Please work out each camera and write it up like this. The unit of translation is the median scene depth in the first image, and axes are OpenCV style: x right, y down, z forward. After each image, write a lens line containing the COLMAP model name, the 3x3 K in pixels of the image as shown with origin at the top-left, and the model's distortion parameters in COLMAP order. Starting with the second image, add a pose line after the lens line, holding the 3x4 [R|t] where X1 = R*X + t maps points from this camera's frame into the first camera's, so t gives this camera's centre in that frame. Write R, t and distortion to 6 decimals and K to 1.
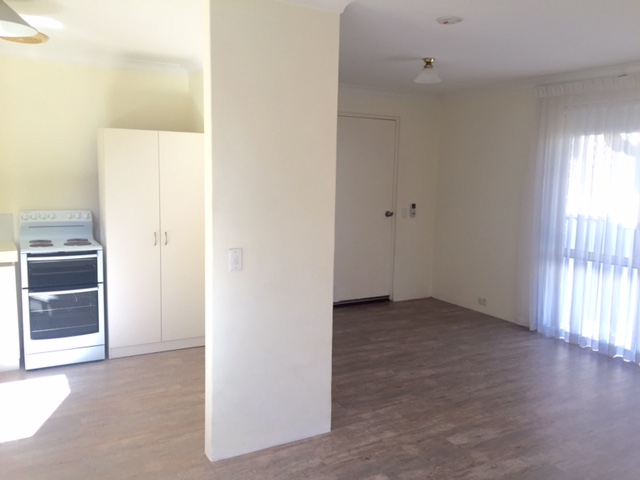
lens RADIAL K [[548.8, 0, 321.8], [0, 548.8, 241.5], [0, 0, 1]] dist [0.085949, -0.112302]
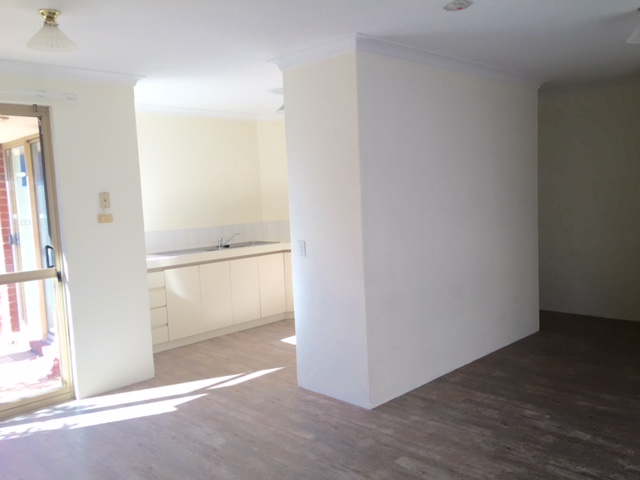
lens RADIAL K [[548.8, 0, 321.8], [0, 548.8, 241.5], [0, 0, 1]] dist [0.085949, -0.112302]
pose [[0.241704, 0.046699, -0.969226, 1.057714], [-0.071392, 0.996990, 0.030233, -0.027504], [0.967720, 0.061888, 0.244310, 0.595708]]
